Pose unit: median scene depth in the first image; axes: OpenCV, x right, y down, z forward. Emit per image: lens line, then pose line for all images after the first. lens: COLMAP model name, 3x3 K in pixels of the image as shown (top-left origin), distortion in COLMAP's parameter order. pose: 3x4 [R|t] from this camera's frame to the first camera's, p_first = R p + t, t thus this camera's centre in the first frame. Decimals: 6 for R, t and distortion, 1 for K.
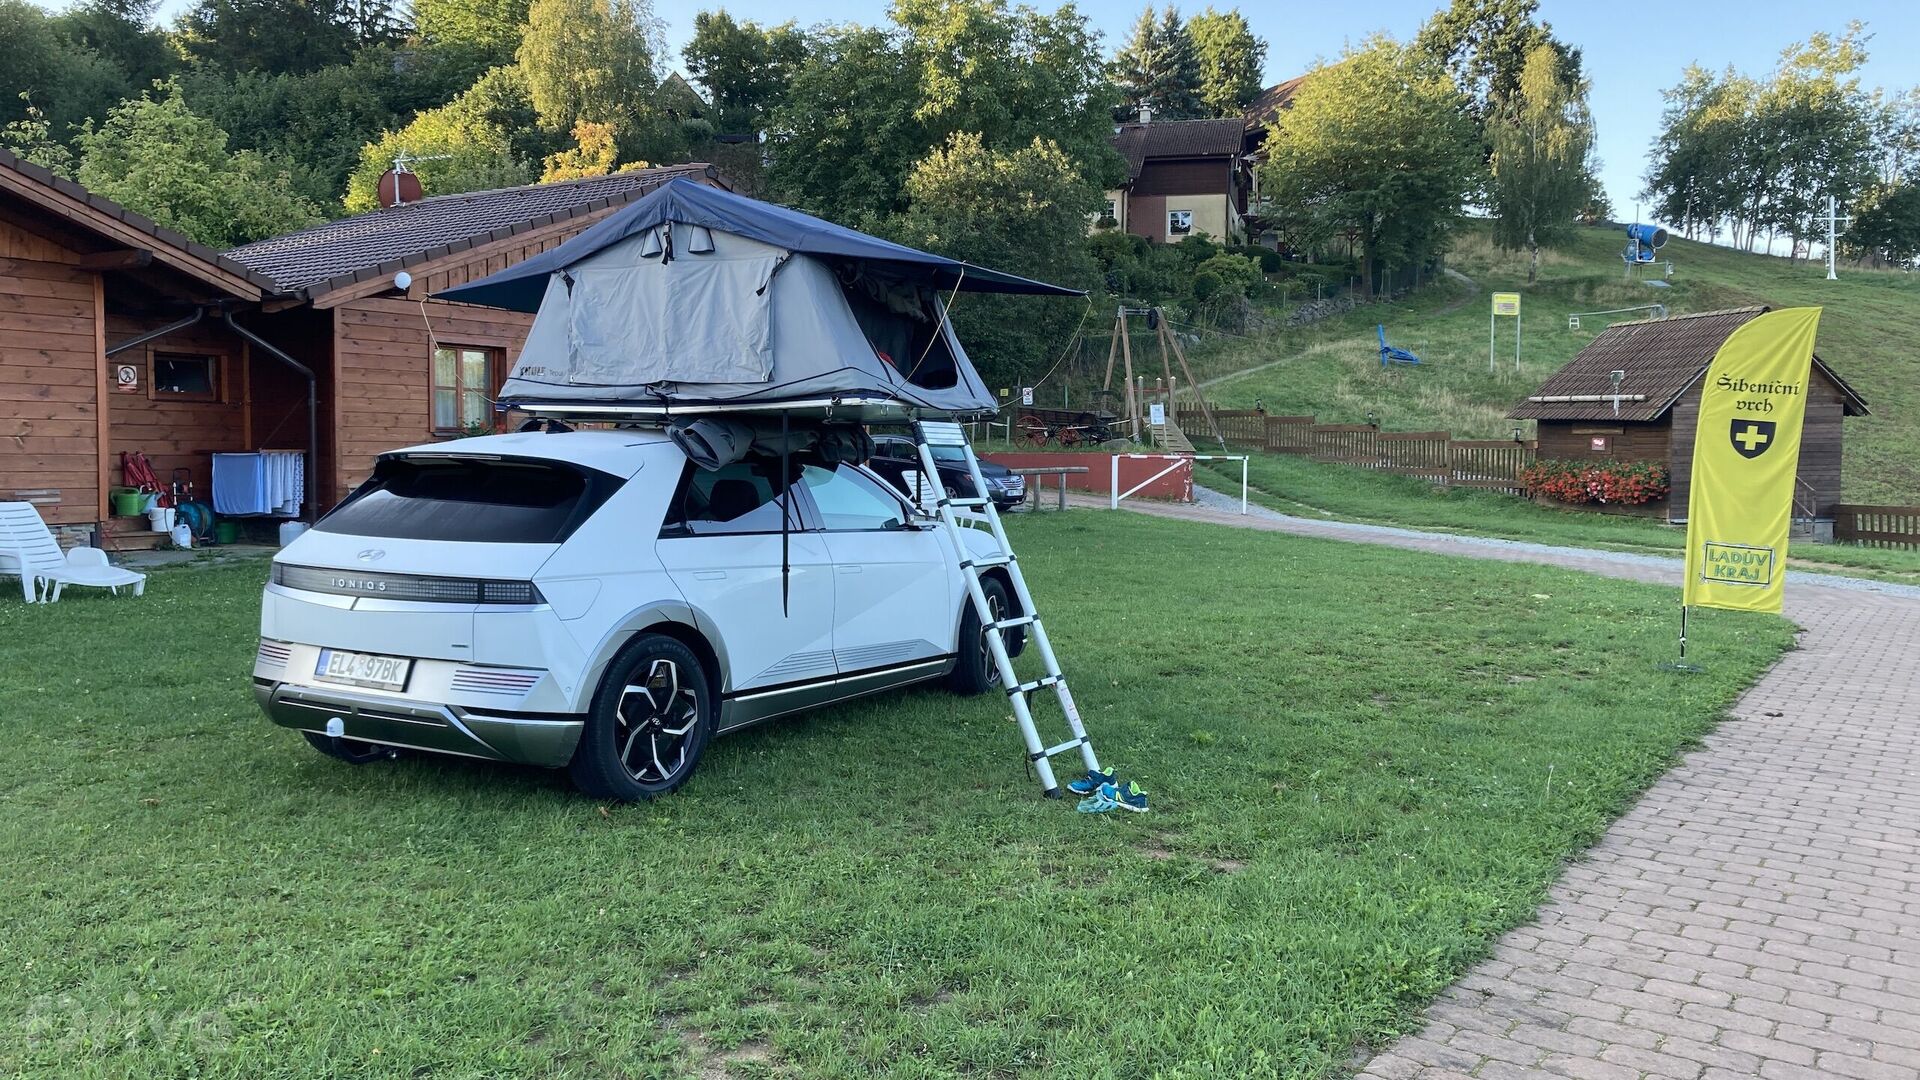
lens RADIAL K [[1614.0, 0, 960.0], [0, 1614.0, 540.0], [0, 0, 1]] dist [0.014900, 0.007906]
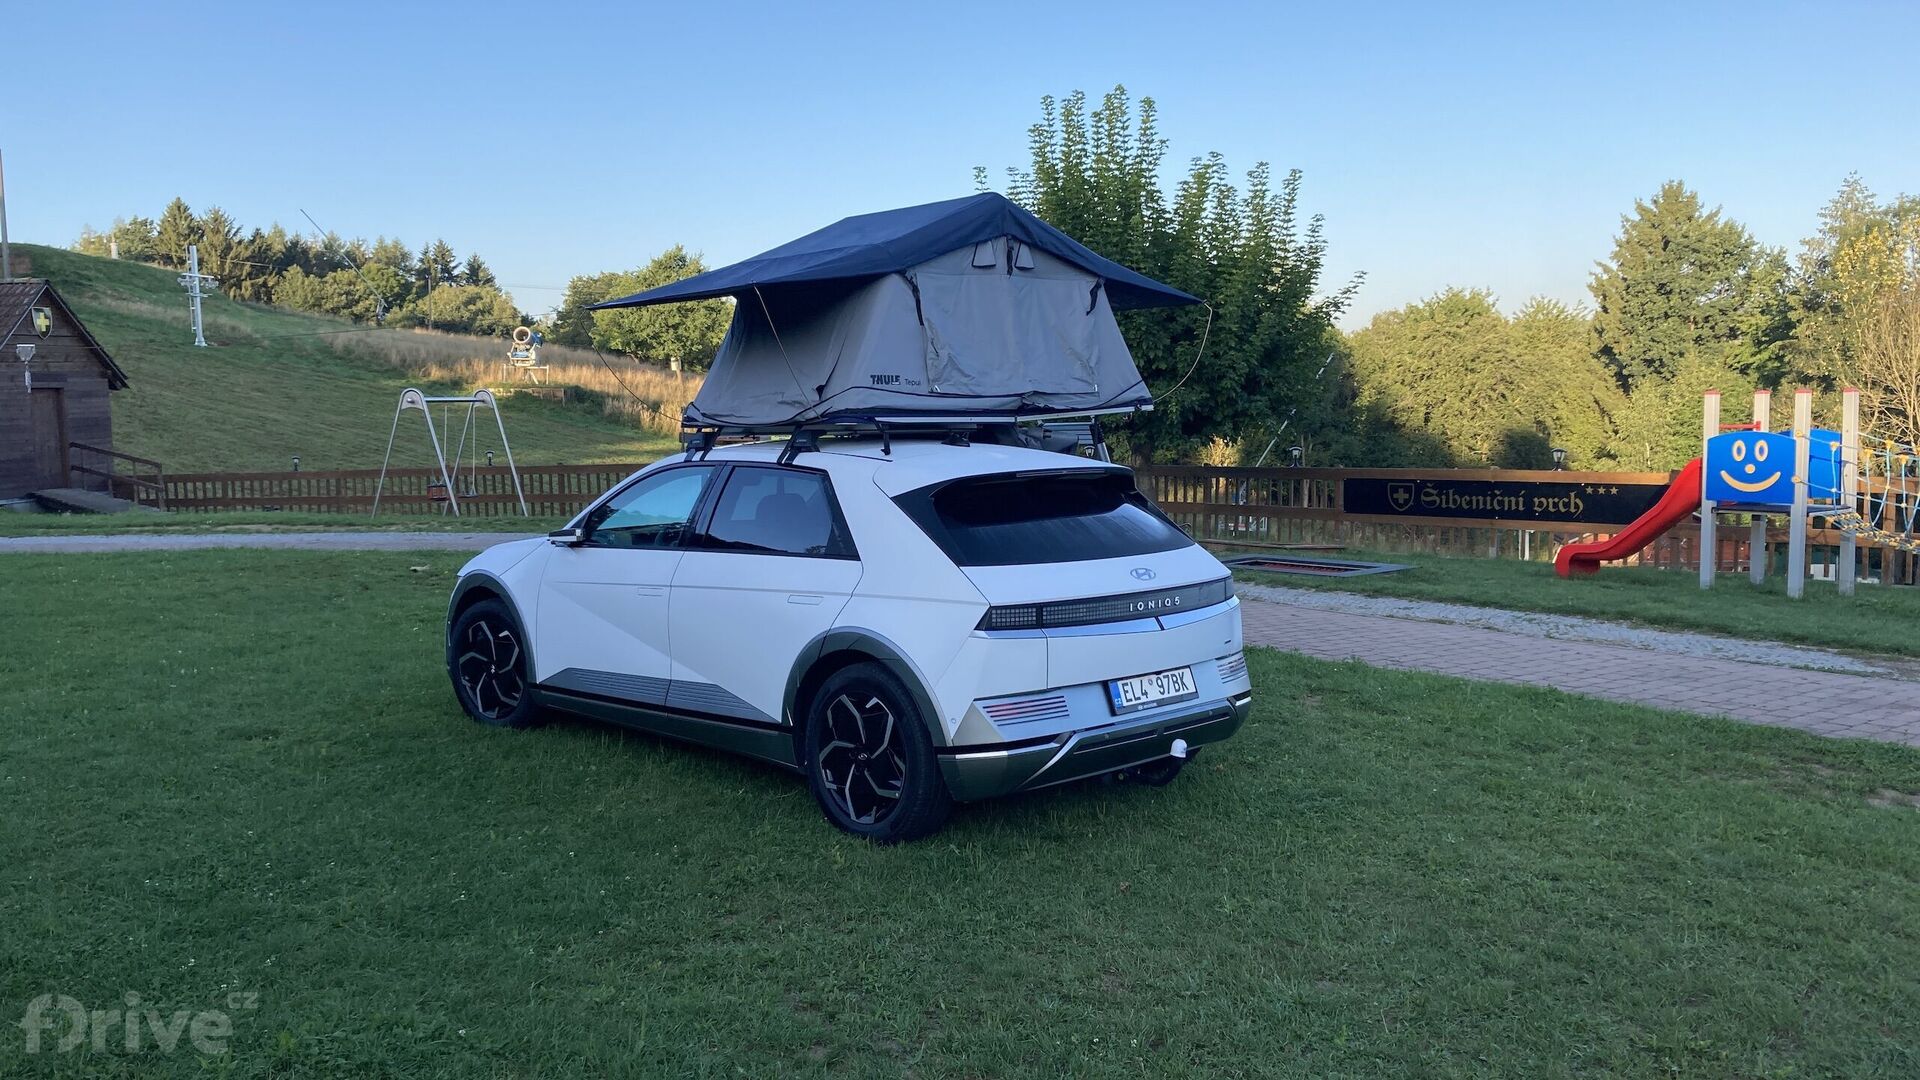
lens RADIAL K [[1626.5, 0, 960.0], [0, 1626.5, 540.0], [0, 0, 1]] dist [0.003130, 0.002640]
pose [[0.273639, -0.095881, 0.957042, -0.267788], [0.073509, 0.994194, 0.078585, -0.019523], [-0.959019, 0.048847, 0.279098, 0.165372]]
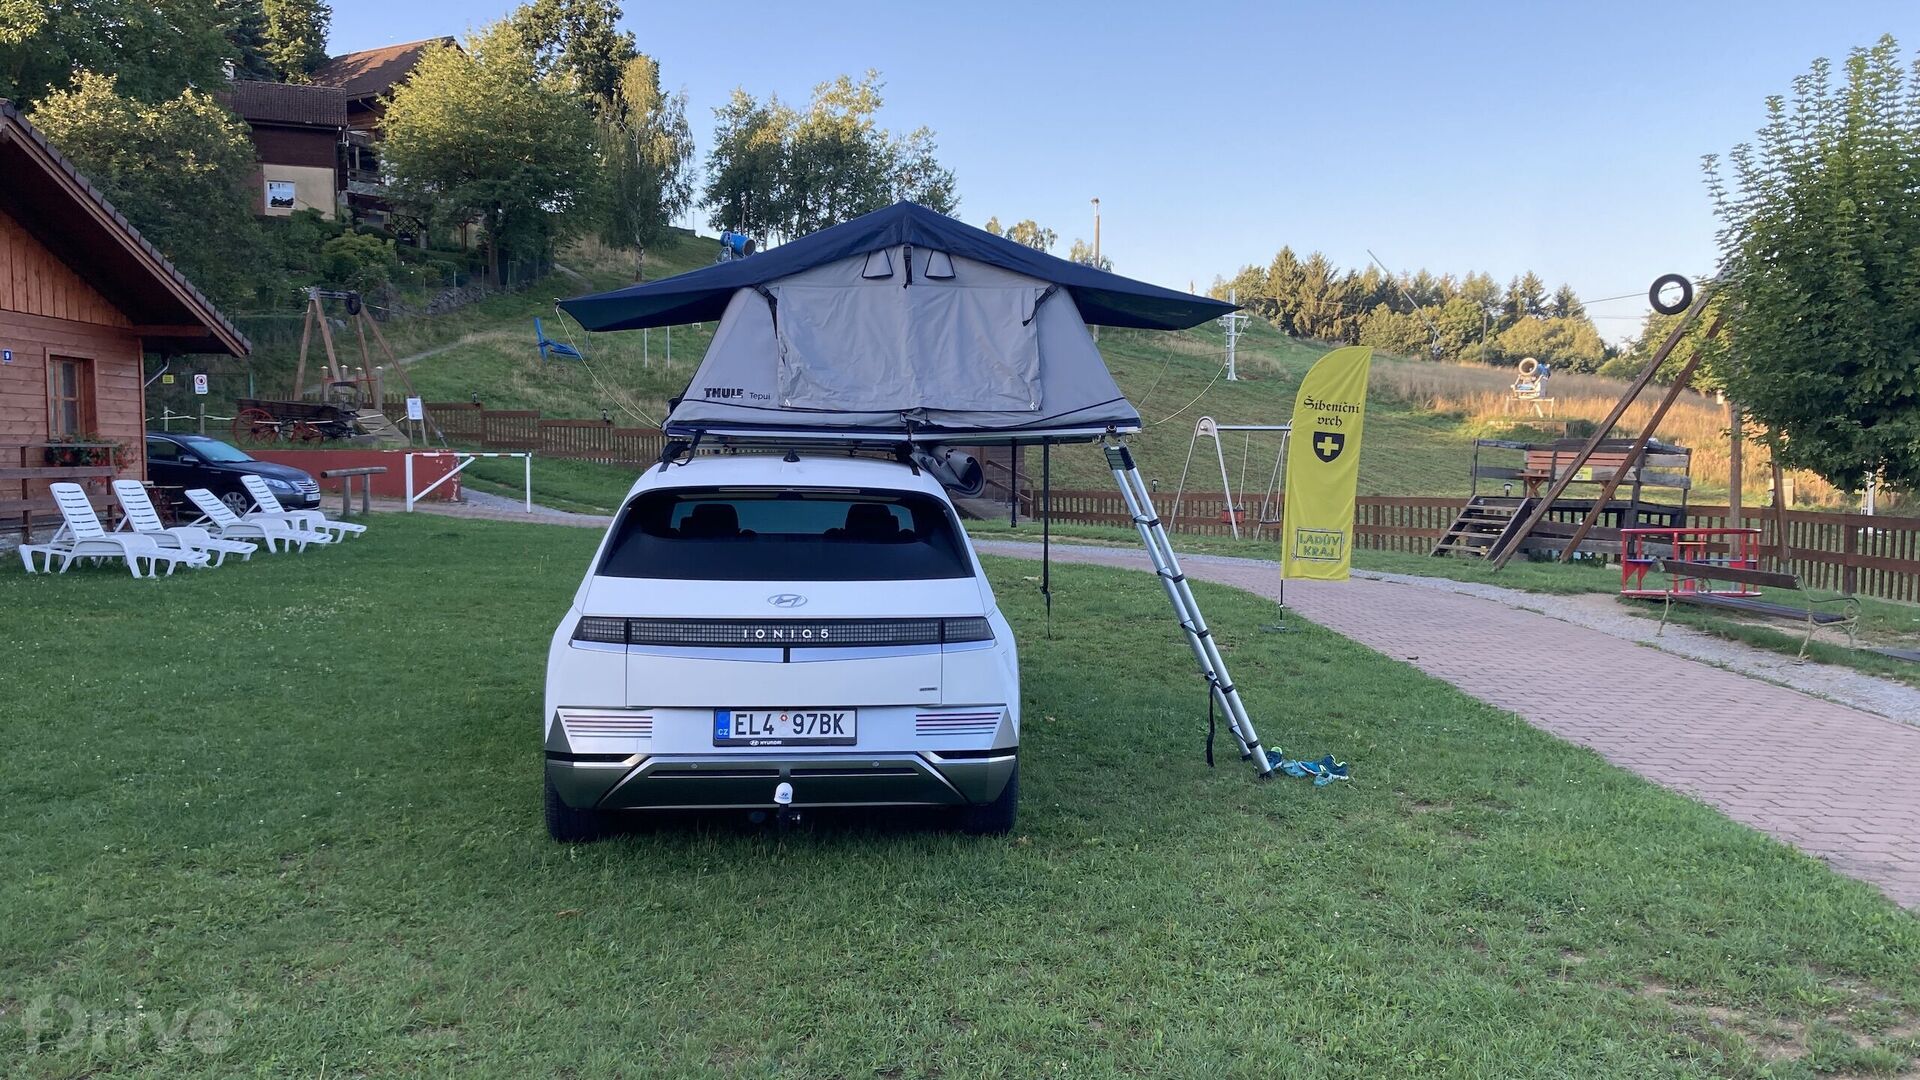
lens RADIAL K [[1616.7, 0, 960.0], [0, 1616.7, 540.0], [0, 0, 1]] dist [0.043579, -0.003743]
pose [[0.815493, -0.040435, 0.577352, -0.161558], [0.035850, 0.999170, 0.019341, -0.007875], [-0.577655, 0.004925, 0.816266, 0.039402]]
